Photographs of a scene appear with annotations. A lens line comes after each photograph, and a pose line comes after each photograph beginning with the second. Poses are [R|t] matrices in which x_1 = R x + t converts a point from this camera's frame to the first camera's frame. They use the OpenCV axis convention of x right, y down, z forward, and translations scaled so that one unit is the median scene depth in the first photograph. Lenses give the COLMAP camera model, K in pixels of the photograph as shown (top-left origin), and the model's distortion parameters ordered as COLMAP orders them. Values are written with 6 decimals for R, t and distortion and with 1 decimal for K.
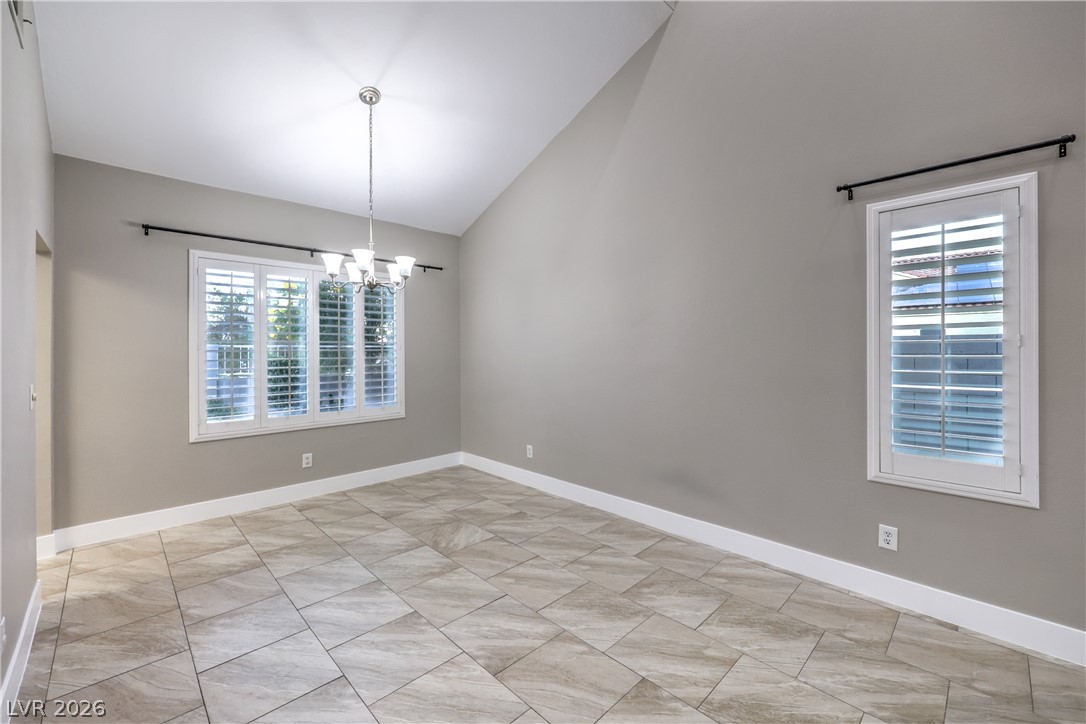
lens RADIAL K [[443.2, 0, 547.7], [0, 443.2, 348.3], [0, 0, 1]] dist [0.001120, -0.000484]
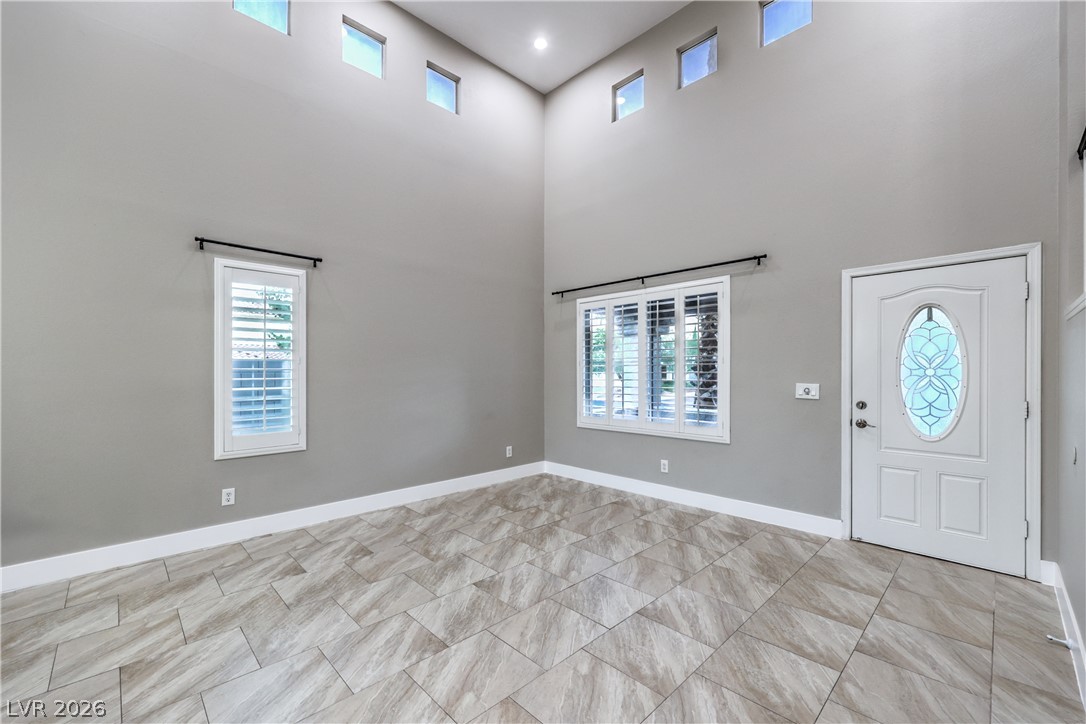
lens RADIAL K [[443.2, 0, 543.6], [0, 443.2, 367.7], [0, 0, 1]] dist [0.001120, -0.000484]
pose [[0.012968, 0.005110, 0.999903, -0.693518], [-0.004795, 0.999976, -0.005049, 0.015656], [-0.999904, -0.004729, 0.012992, -0.028707]]
